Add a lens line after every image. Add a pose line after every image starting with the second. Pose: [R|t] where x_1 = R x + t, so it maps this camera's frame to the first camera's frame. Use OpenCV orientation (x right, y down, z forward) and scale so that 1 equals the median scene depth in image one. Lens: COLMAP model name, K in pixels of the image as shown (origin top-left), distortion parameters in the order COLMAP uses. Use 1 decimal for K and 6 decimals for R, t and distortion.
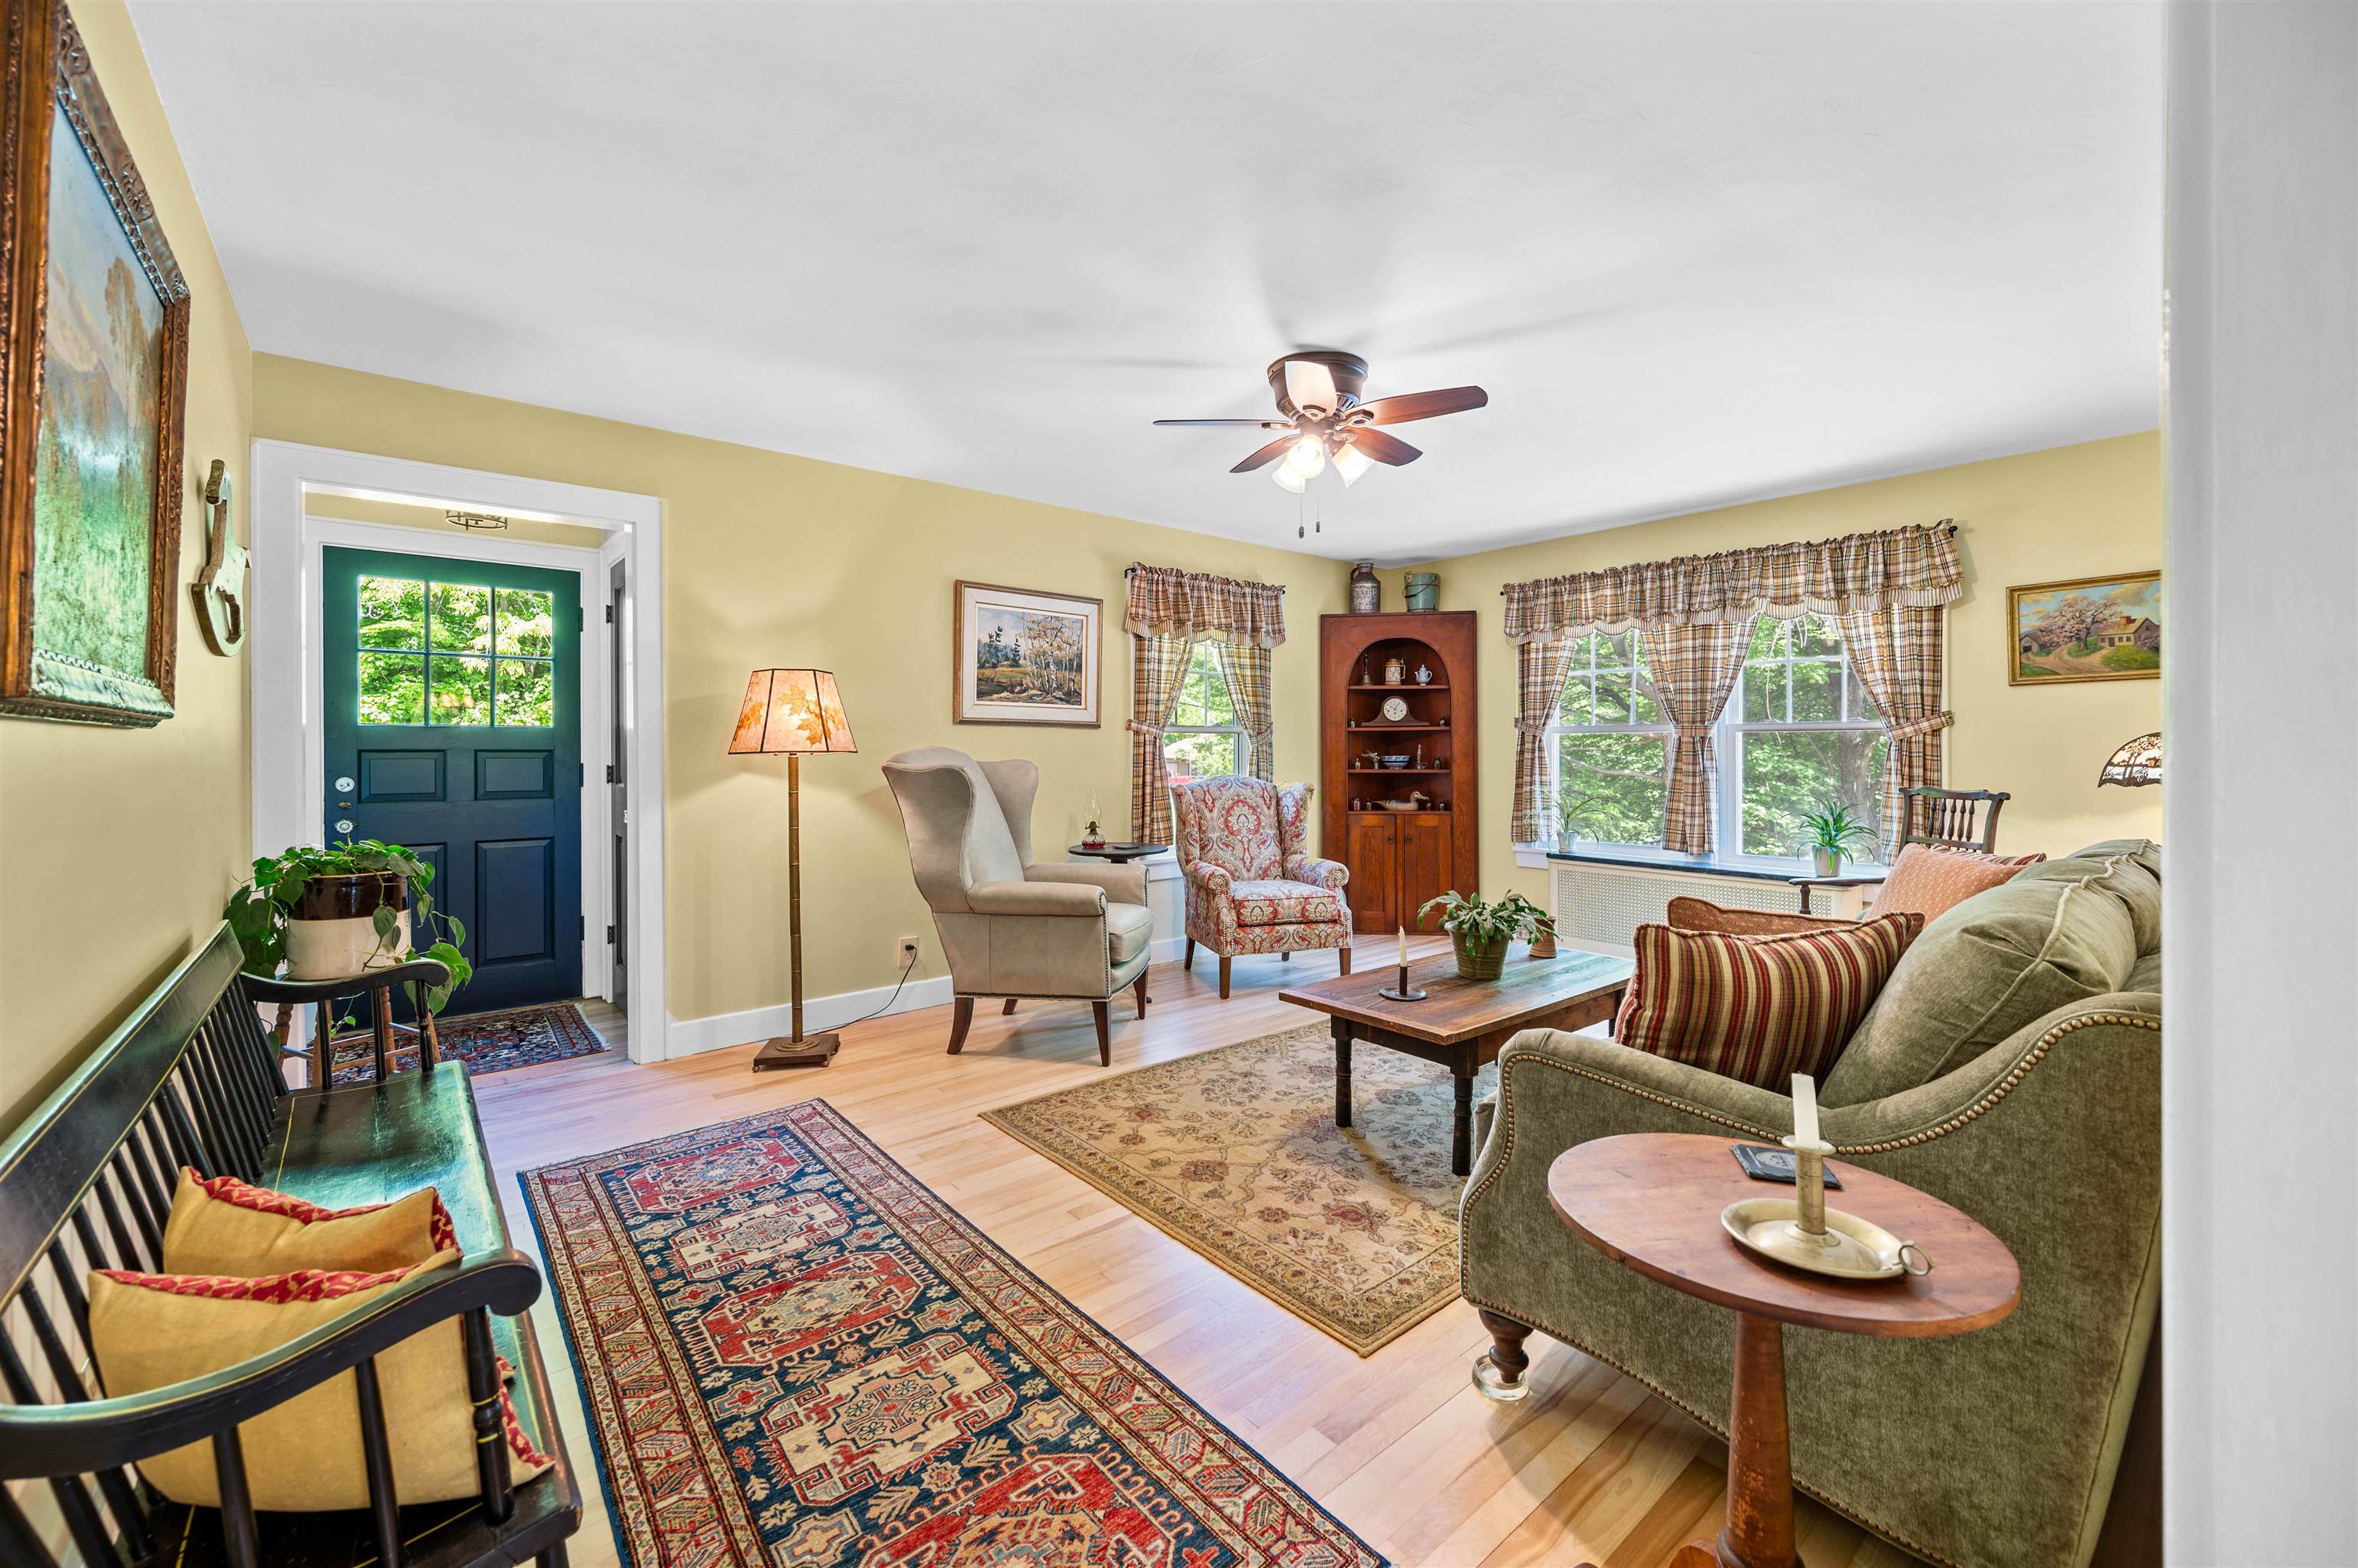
lens RADIAL K [[951.0, 0, 1164.2], [0, 951.0, 748.6], [0, 0, 1]] dist [0.001658, -0.000201]
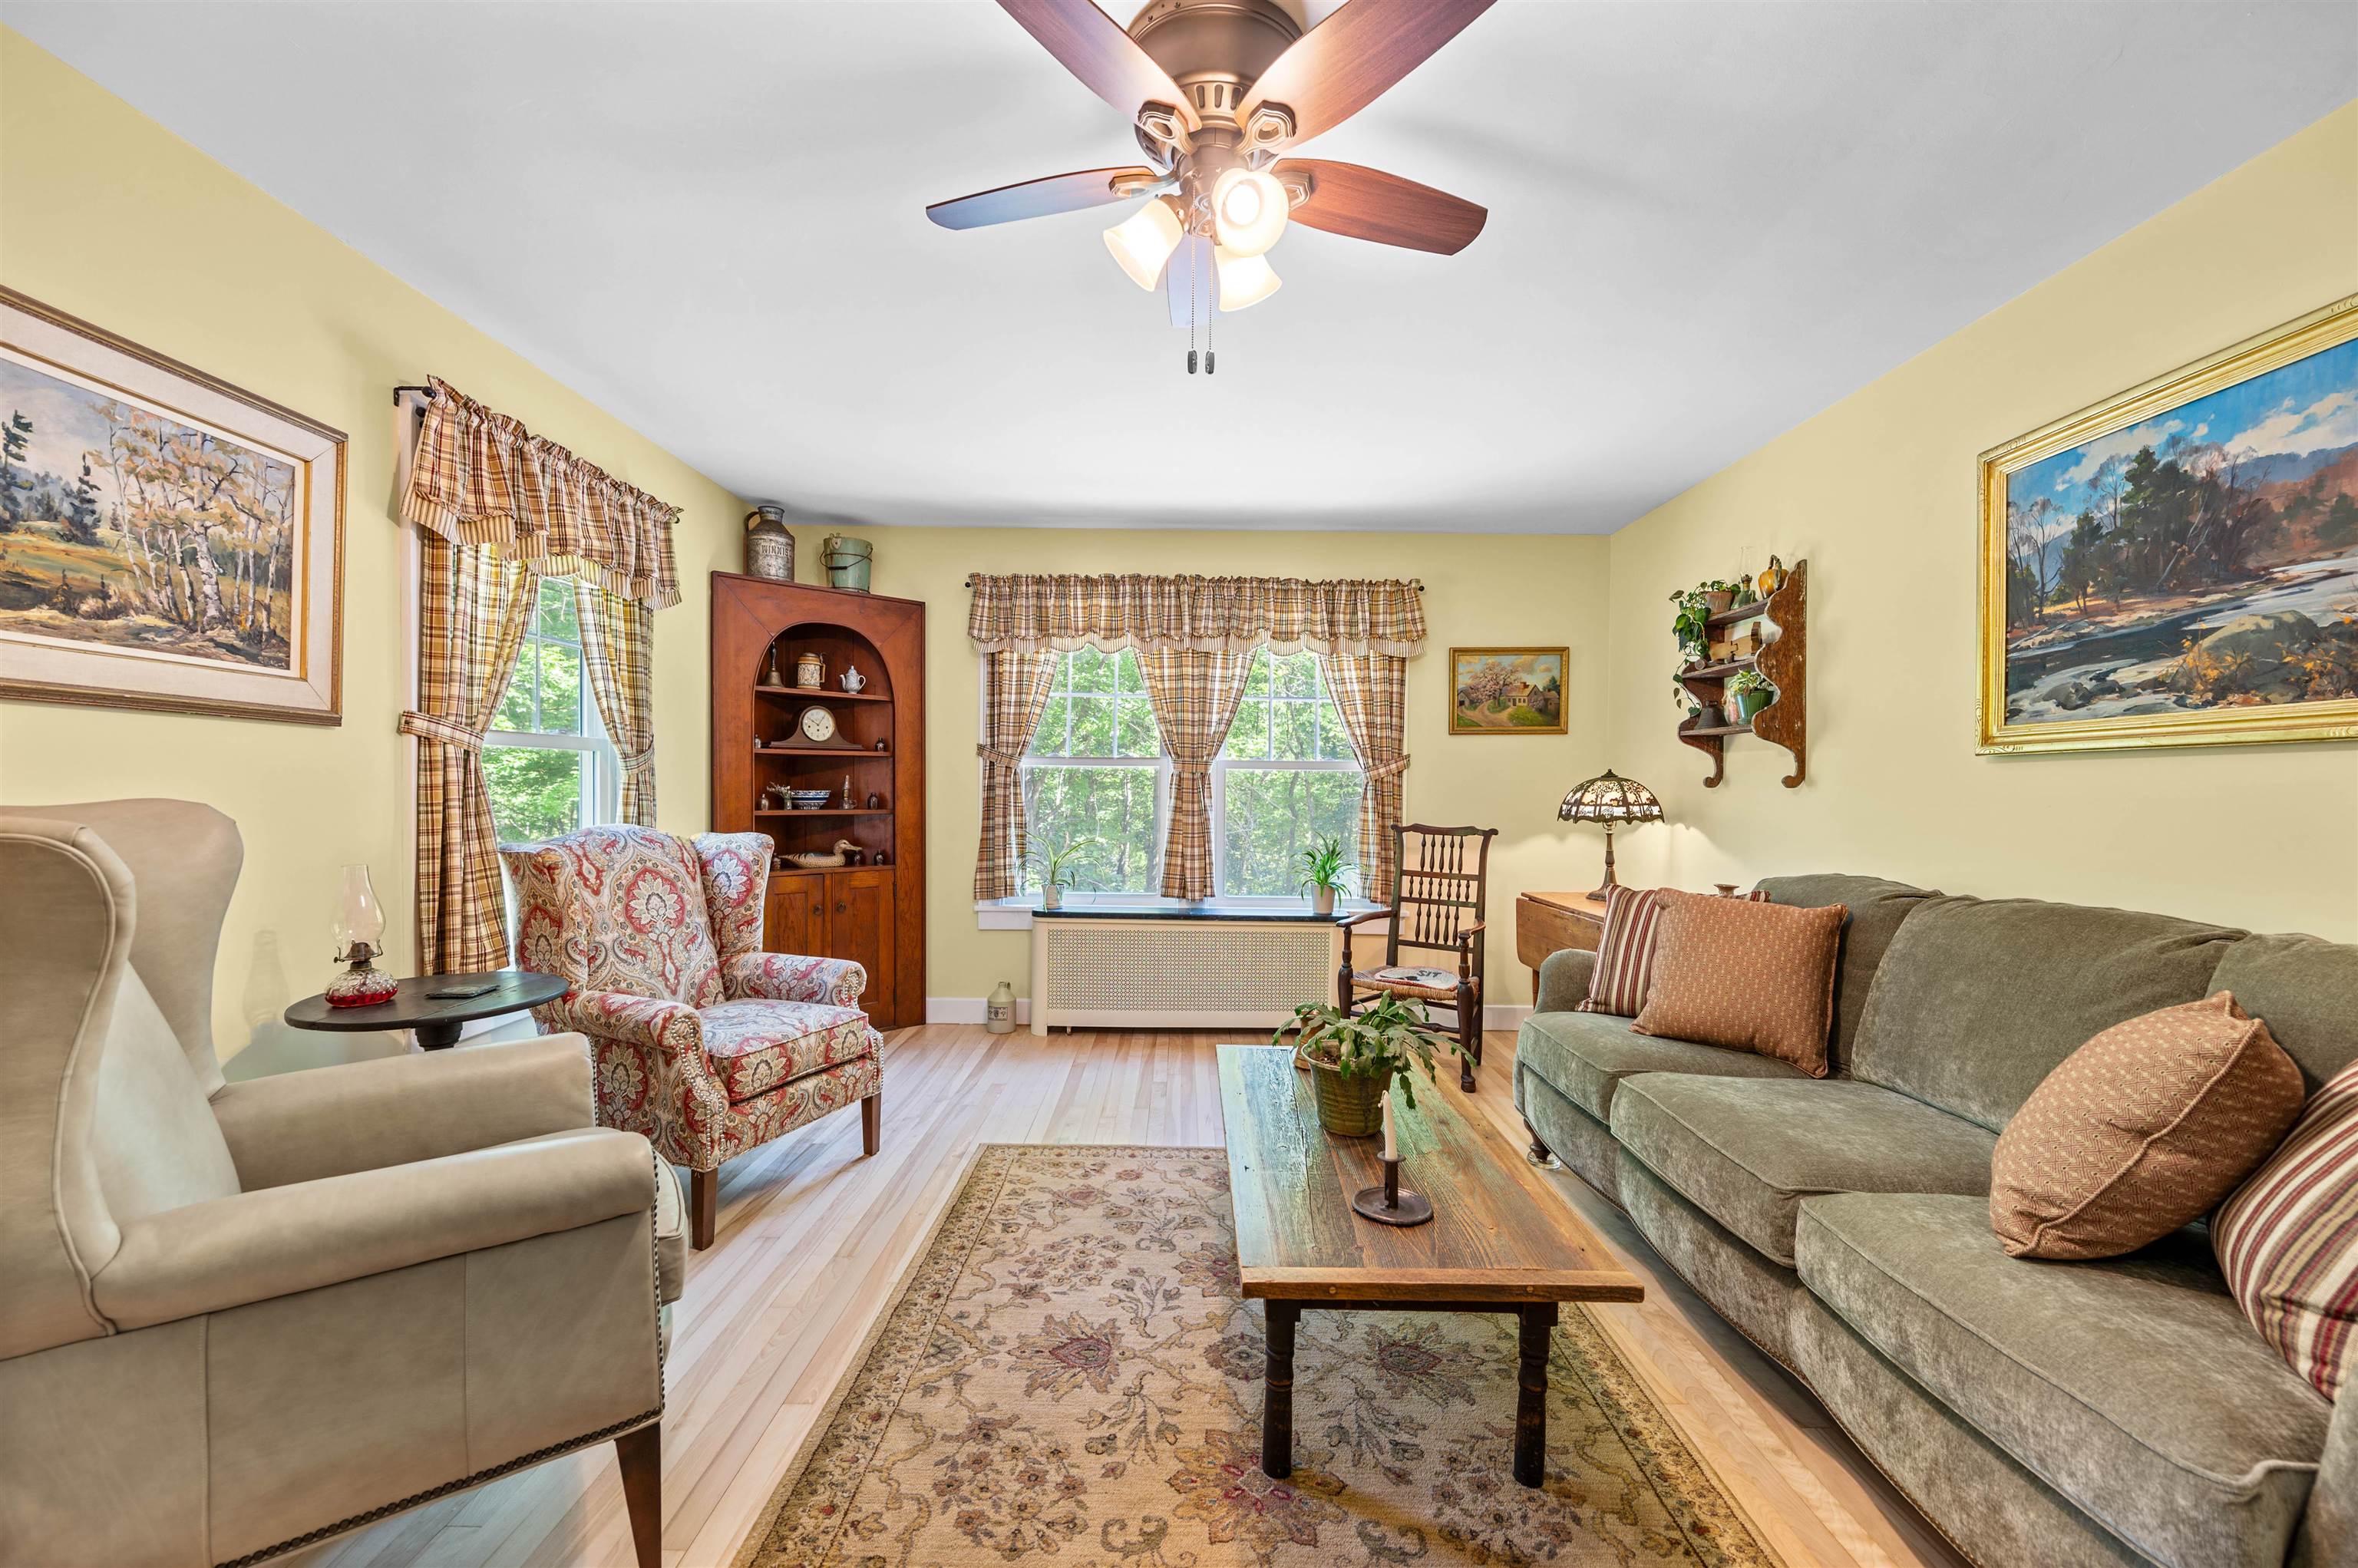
lens RADIAL K [[951.0, 0, 1181.7], [0, 951.0, 800.9], [0, 0, 1]] dist [0.001658, -0.000201]
pose [[0.634010, -0.003040, 0.773319, -0.159641], [-0.013968, 0.999784, 0.015383, 0.000891], [-0.773199, -0.020555, 0.633830, 0.413967]]
